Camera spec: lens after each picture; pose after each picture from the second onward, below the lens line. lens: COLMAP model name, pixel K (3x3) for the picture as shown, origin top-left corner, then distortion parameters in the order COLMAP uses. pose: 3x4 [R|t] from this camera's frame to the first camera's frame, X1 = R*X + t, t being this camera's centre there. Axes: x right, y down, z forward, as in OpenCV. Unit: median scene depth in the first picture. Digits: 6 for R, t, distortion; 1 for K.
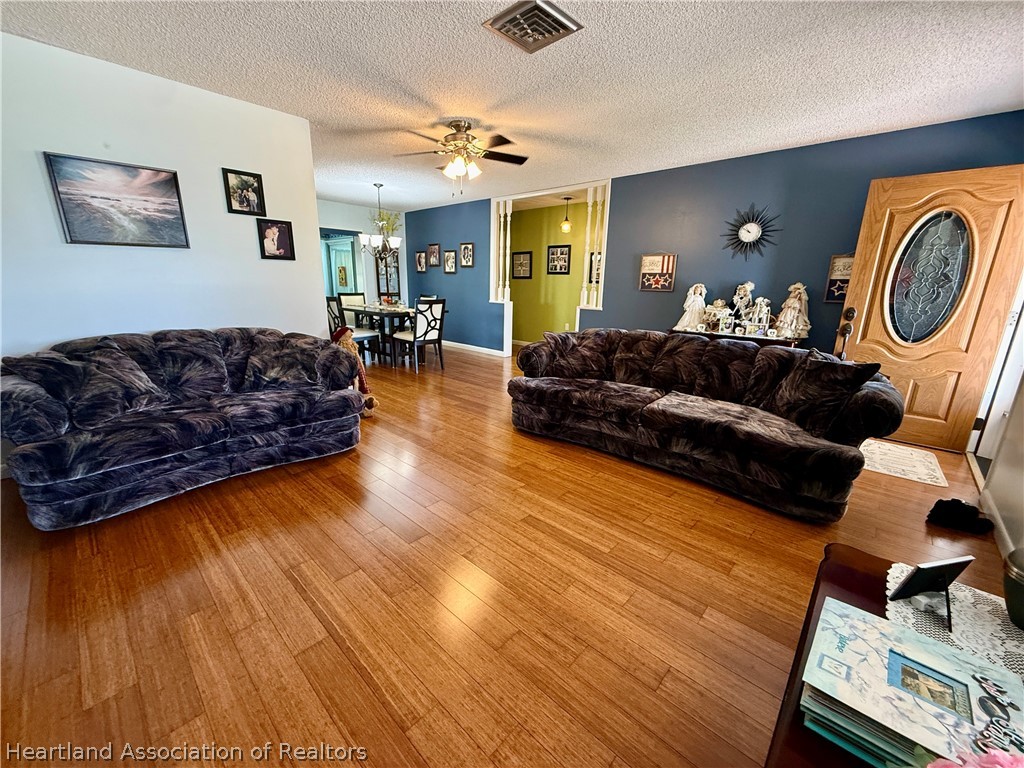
lens RADIAL K [[408.1, 0, 507.3], [0, 408.1, 386.1], [0, 0, 1]] dist [0.001885, -0.000113]
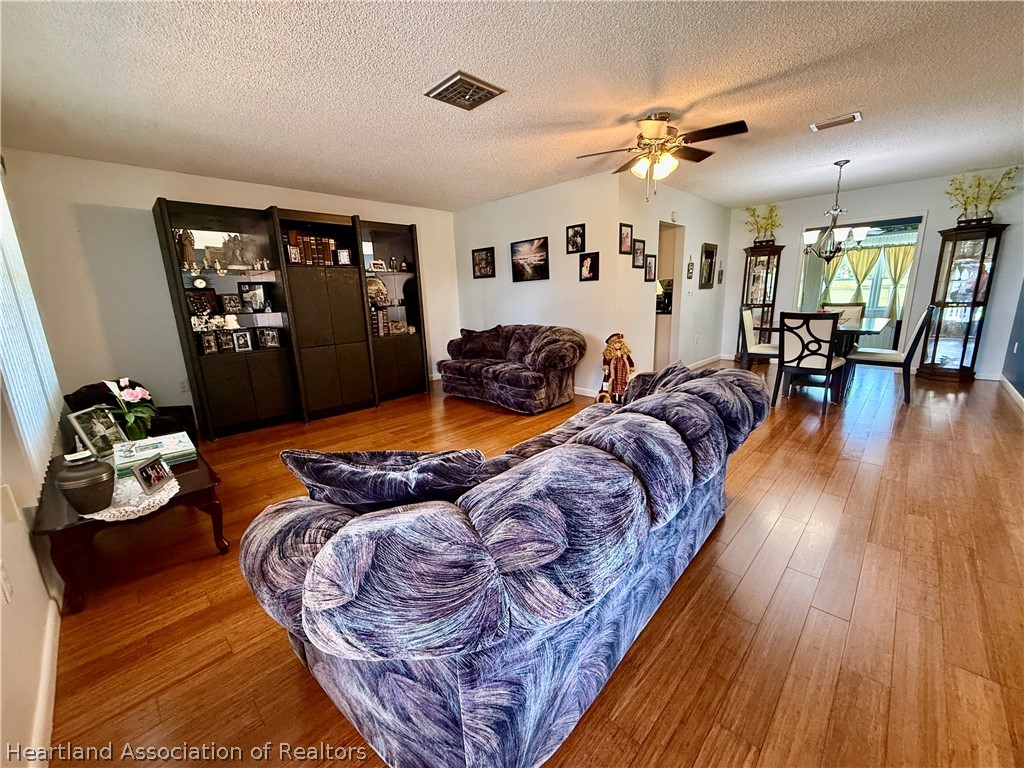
lens RADIAL K [[408.1, 0, 514.3], [0, 408.1, 385.1], [0, 0, 1]] dist [0.001885, -0.000113]
pose [[-0.011781, 0.198464, -0.980037, 0.540898], [-0.217130, 0.956212, 0.196249, -0.115832], [0.976072, 0.215108, 0.031828, 0.484001]]
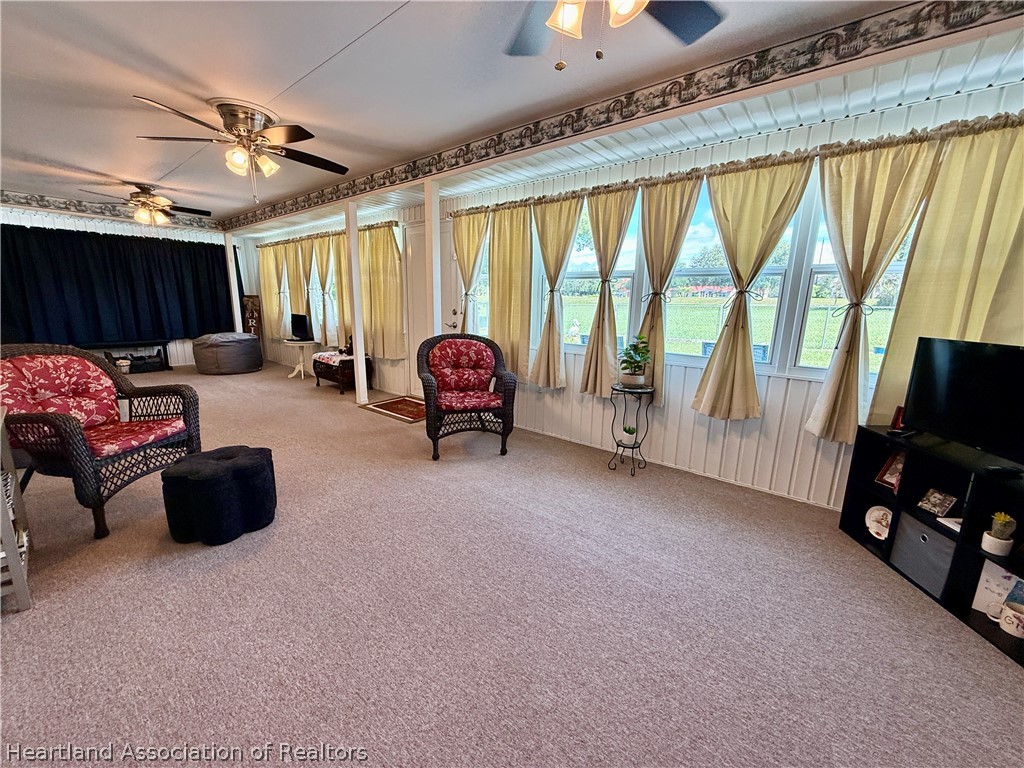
lens RADIAL K [[408.1, 0, 508.8], [0, 408.1, 388.8], [0, 0, 1]] dist [0.001885, -0.000113]
pose [[0.059716, 0.188866, -0.980185, -0.617637], [-0.268513, 0.948785, 0.166457, -0.362006], [0.961423, 0.253252, 0.107371, 1.460648]]
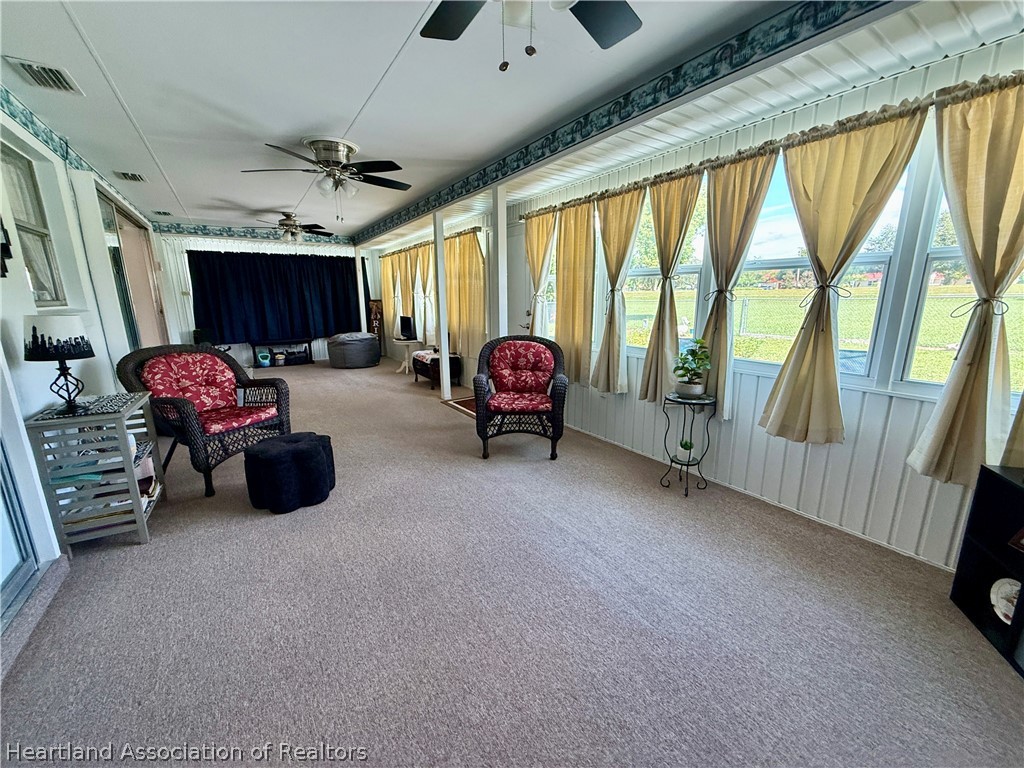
lens RADIAL K [[408.1, 0, 507.4], [0, 408.1, 388.4], [0, 0, 1]] dist [0.001885, -0.000113]
pose [[-0.237191, 0.189953, -0.952711, -0.631500], [-0.244053, 0.937594, 0.247699, -0.394849], [0.940308, 0.291264, -0.176031, 1.557391]]
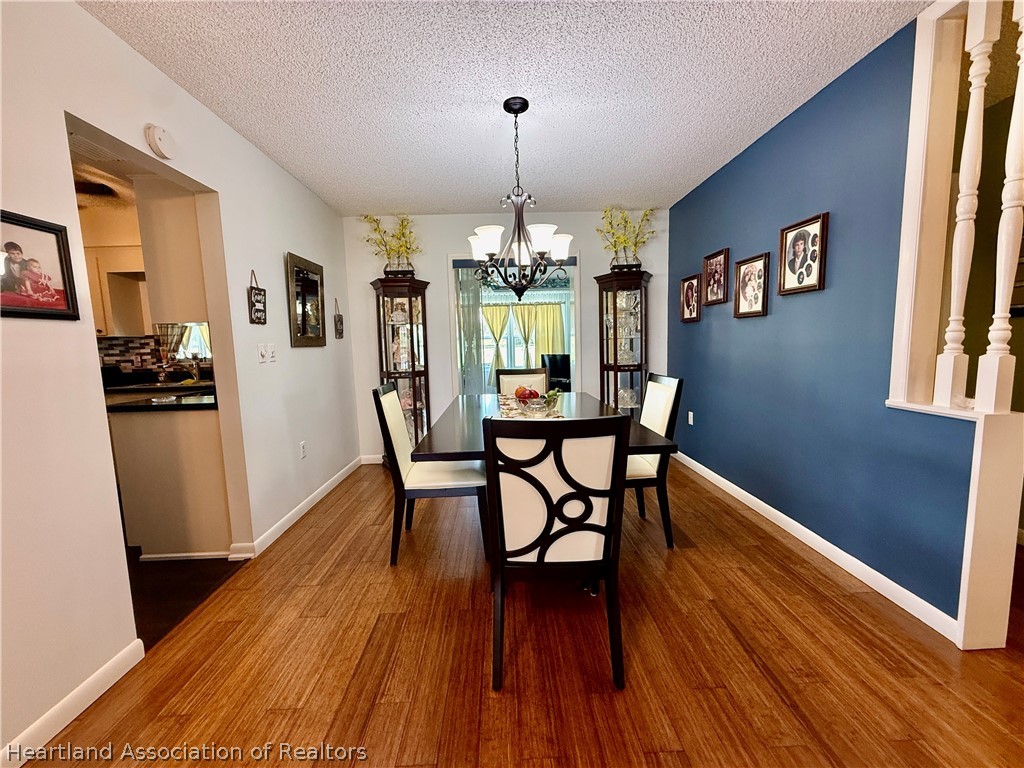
lens RADIAL K [[408.1, 0, 509.4], [0, 408.1, 383.1], [0, 0, 1]] dist [0.001885, -0.000113]
pose [[0.705299, 0.031742, -0.708199, -0.035816], [-0.135087, 0.986710, -0.090309, -0.202322], [0.695920, 0.159363, 0.700213, 0.790003]]
